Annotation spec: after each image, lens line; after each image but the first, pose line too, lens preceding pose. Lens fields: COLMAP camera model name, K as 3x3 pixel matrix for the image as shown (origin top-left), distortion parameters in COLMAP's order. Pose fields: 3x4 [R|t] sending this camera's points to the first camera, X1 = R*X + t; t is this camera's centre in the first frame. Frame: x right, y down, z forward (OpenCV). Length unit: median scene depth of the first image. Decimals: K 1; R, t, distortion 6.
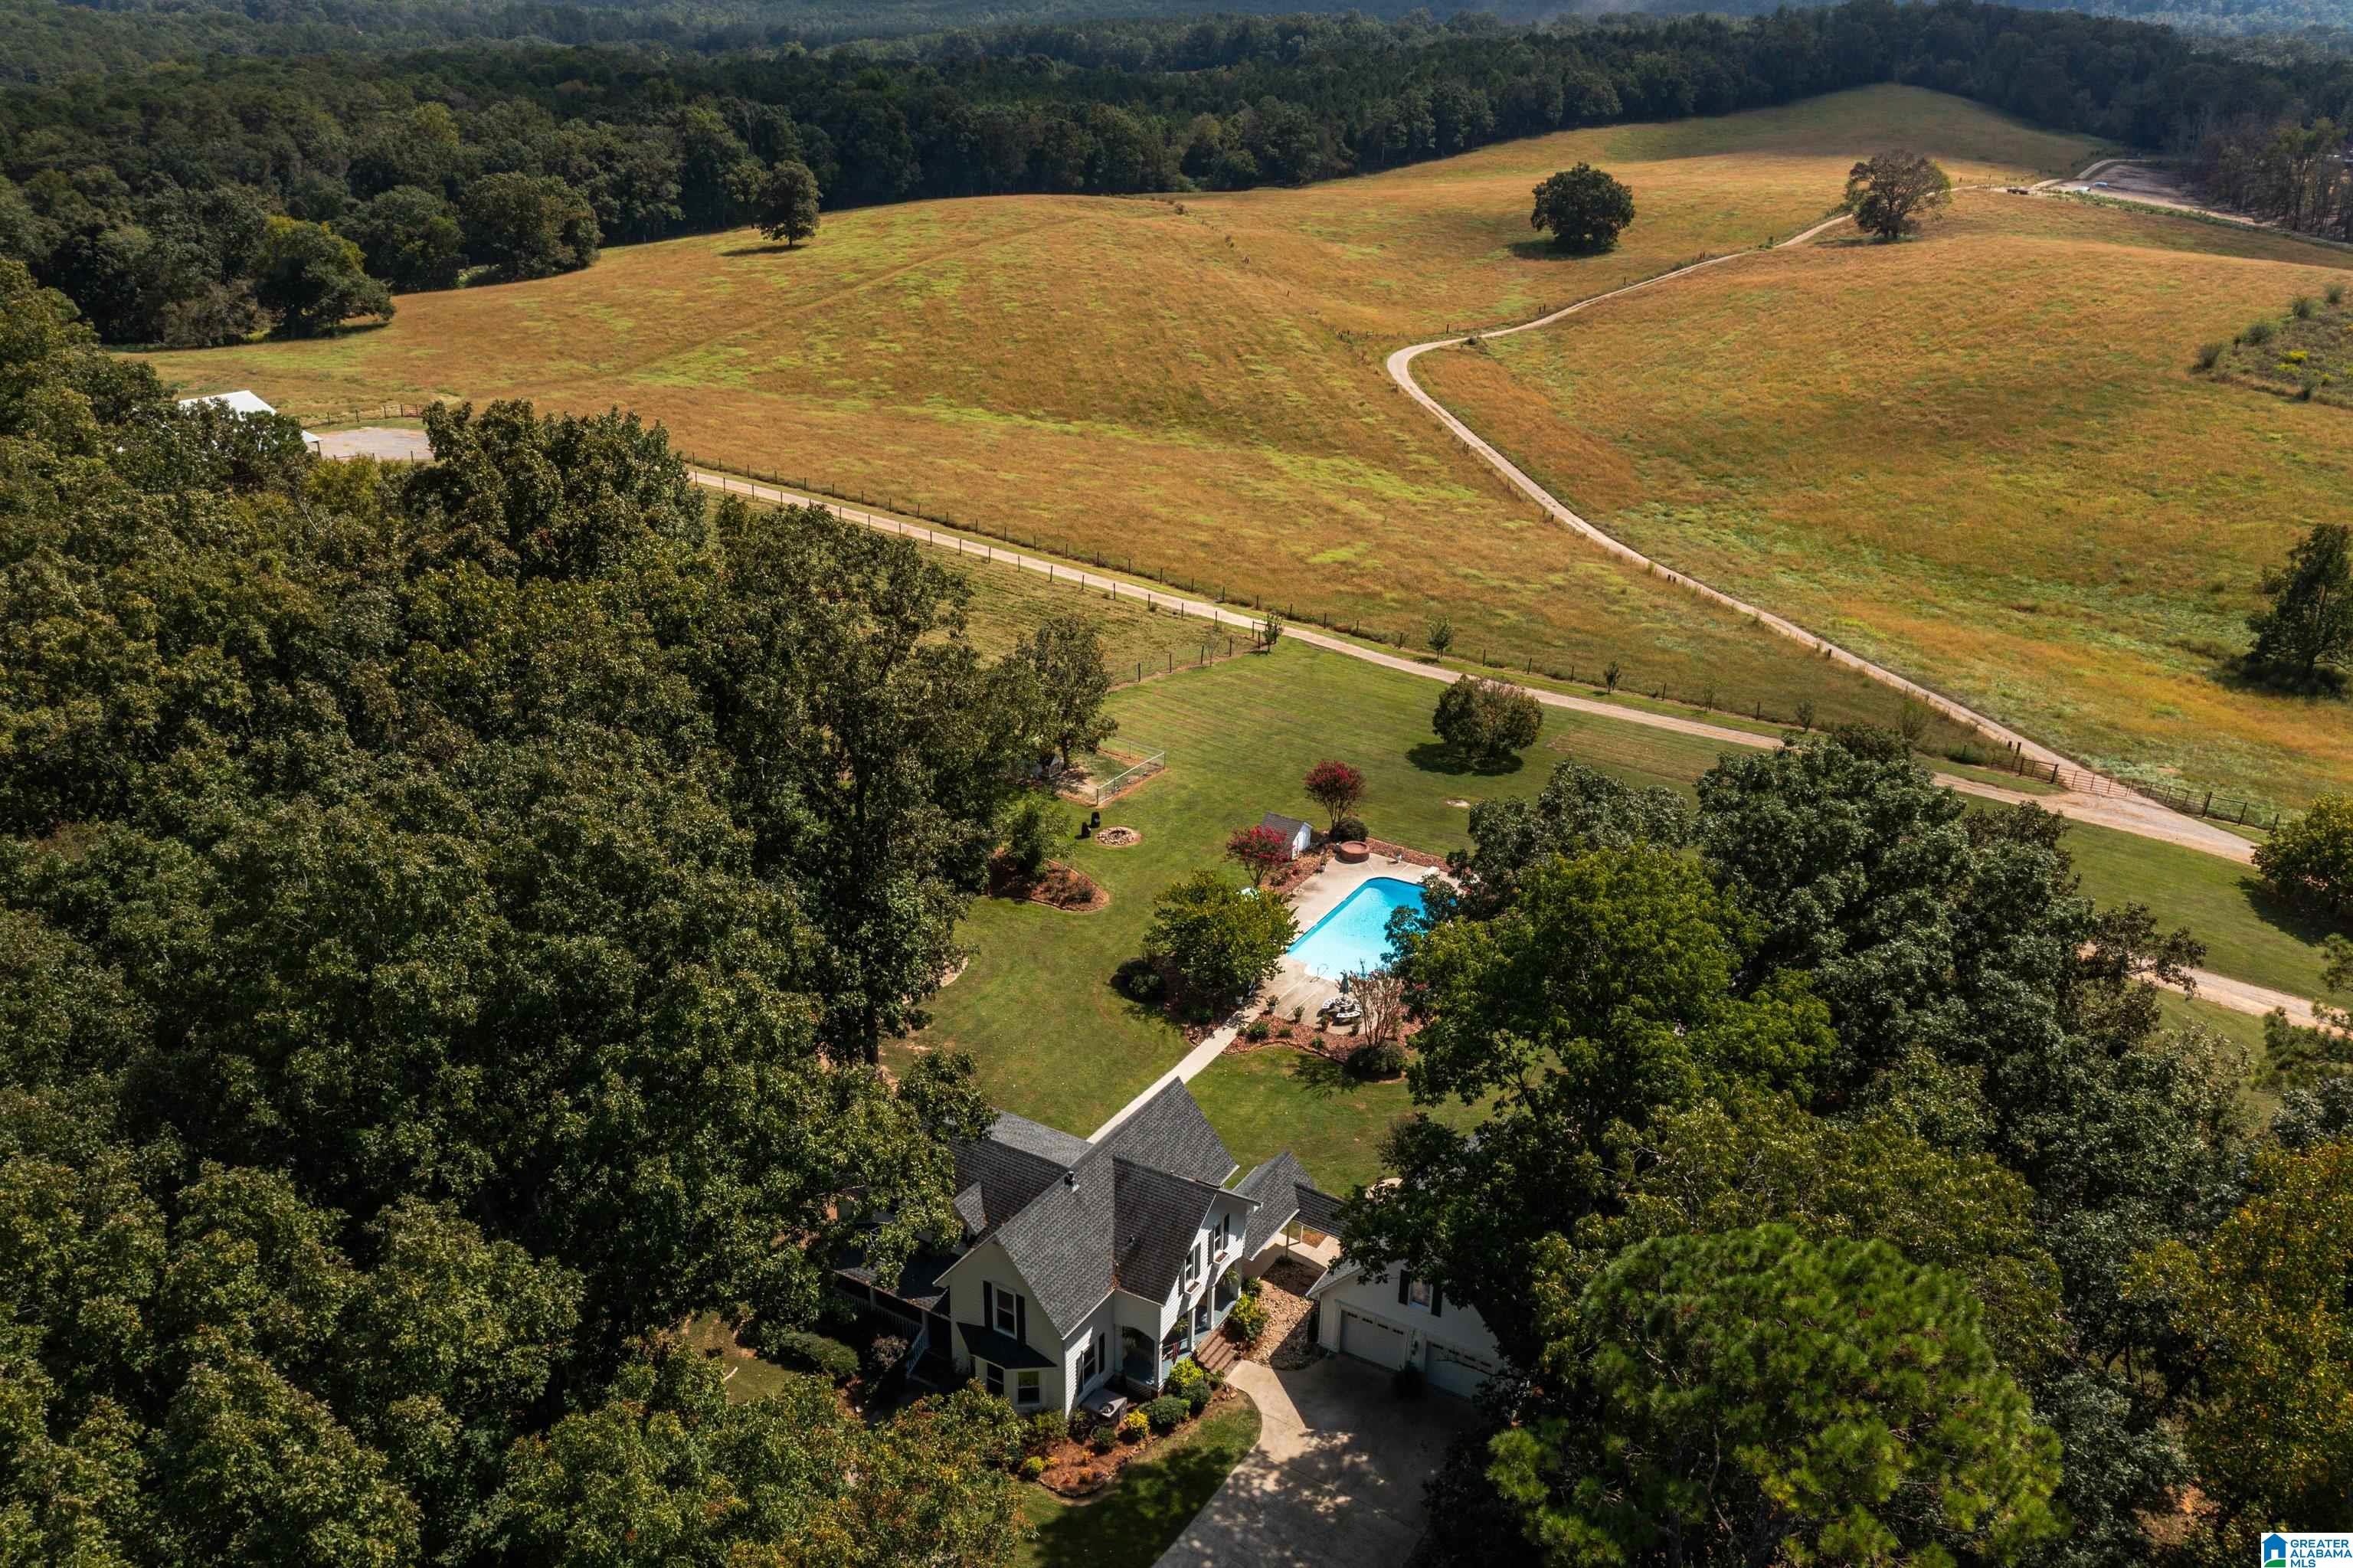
lens RADIAL K [[1847.1, 0, 1185.9], [0, 1847.1, 814.0], [0, 0, 1]] dist [-0.017448, -0.000043]
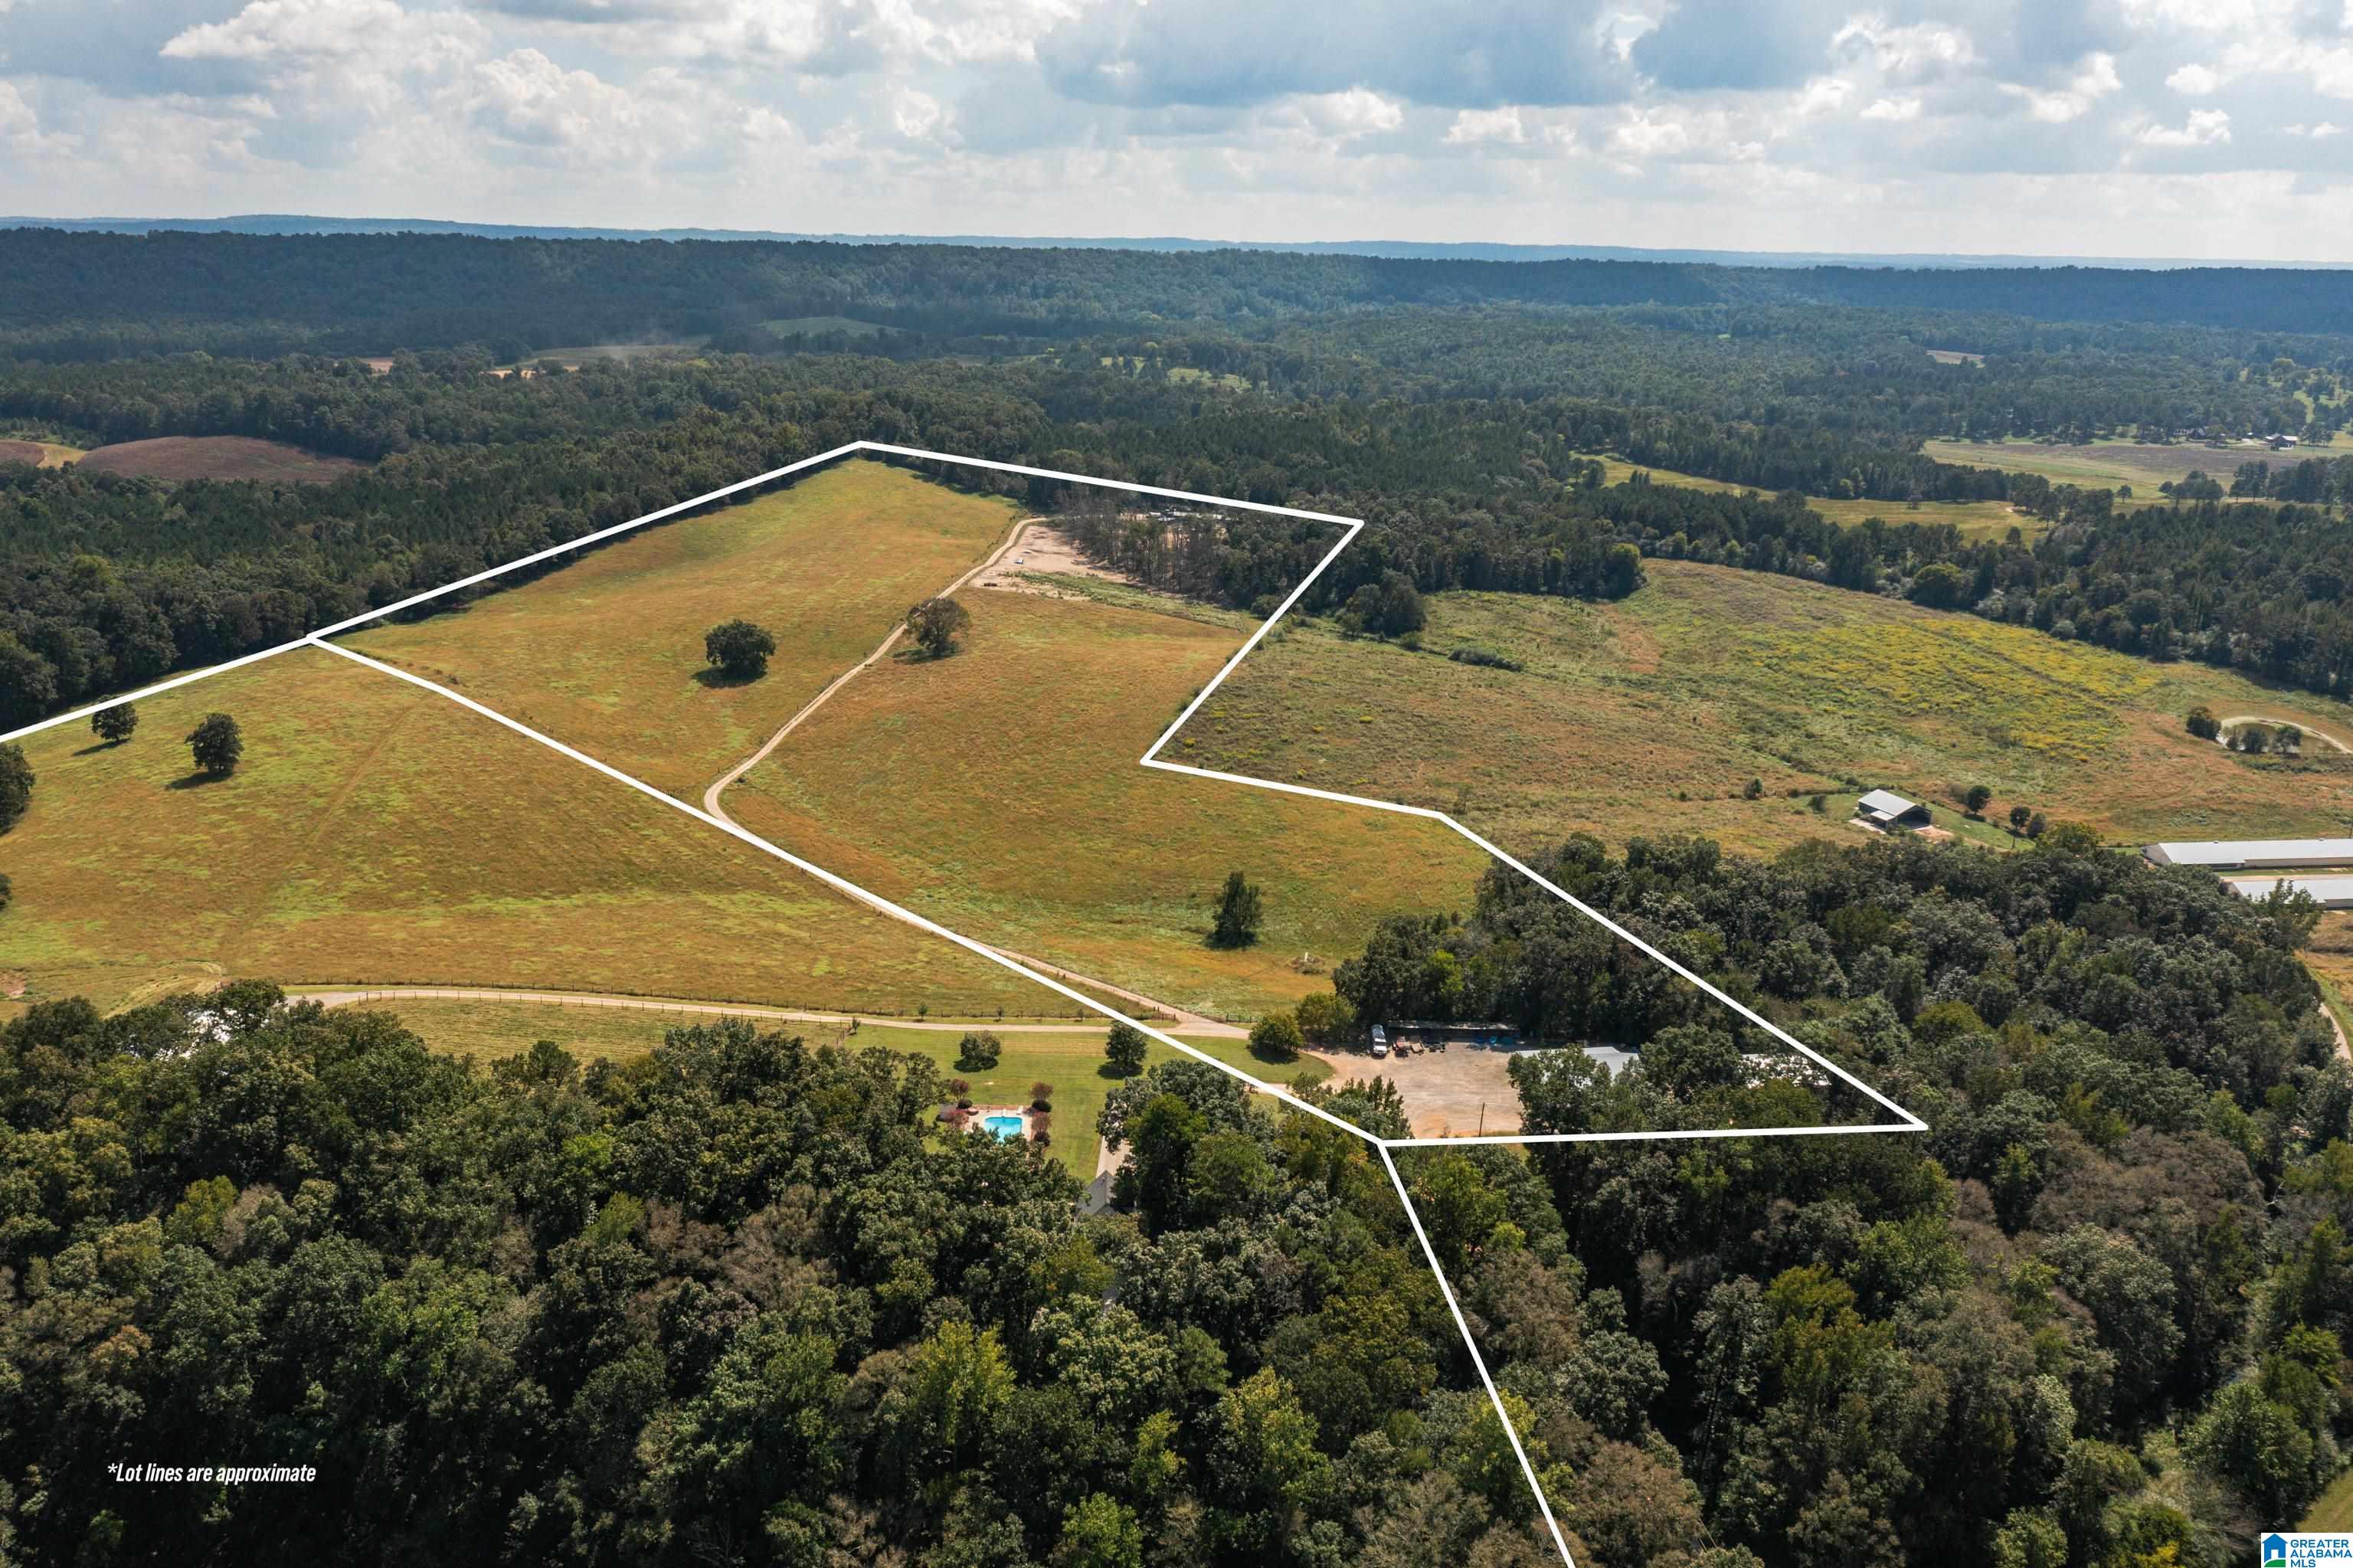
lens RADIAL K [[1843.0, 0, 1187.4], [0, 1843.0, 793.0], [0, 0, 1]] dist [-0.013544, 0.000685]
pose [[0.841536, -0.150548, 0.518799, -1.155422], [0.208278, 0.976552, -0.054463, -0.263579], [-0.498434, 0.153887, 0.853160, -1.811105]]
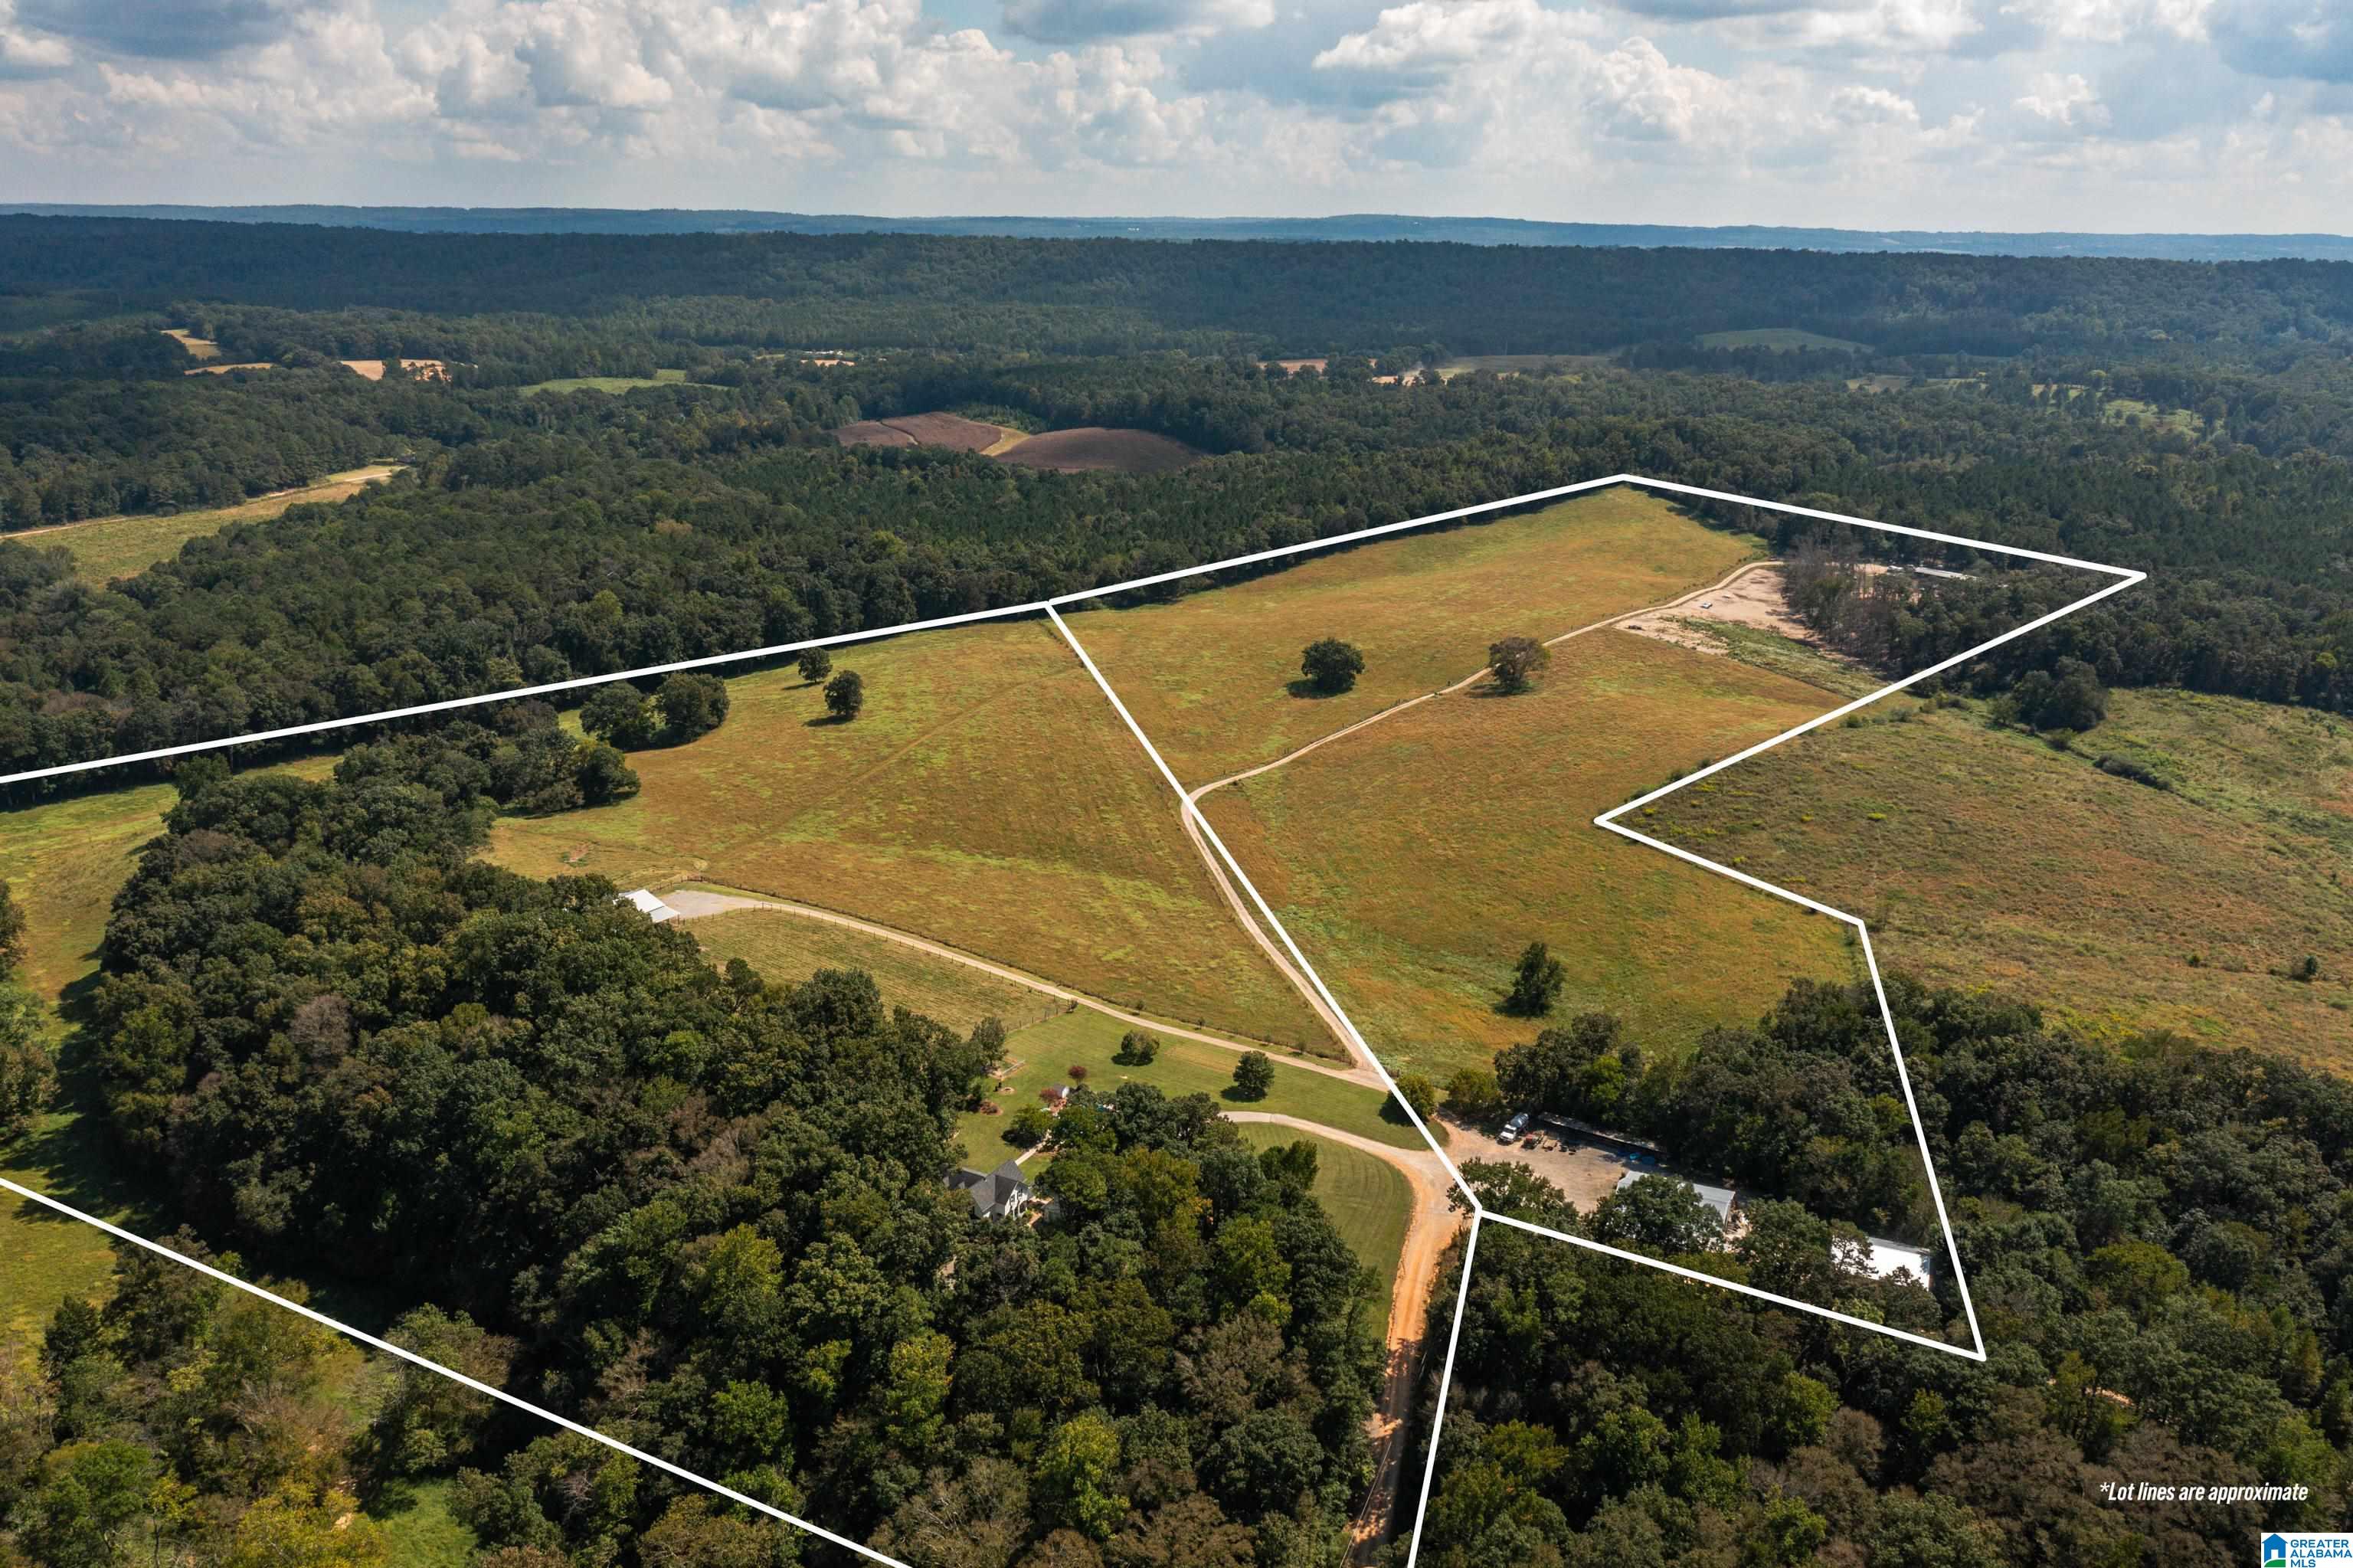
lens RADIAL K [[1833.3, 0, 1182.4], [0, 1833.3, 845.9], [0, 0, 1]] dist [-0.002624, -0.003250]
pose [[0.999844, -0.004804, 0.016978, 0.246993], [0.006197, 0.996531, -0.082996, -0.166866], [-0.016521, 0.083089, 0.996405, -2.510196]]
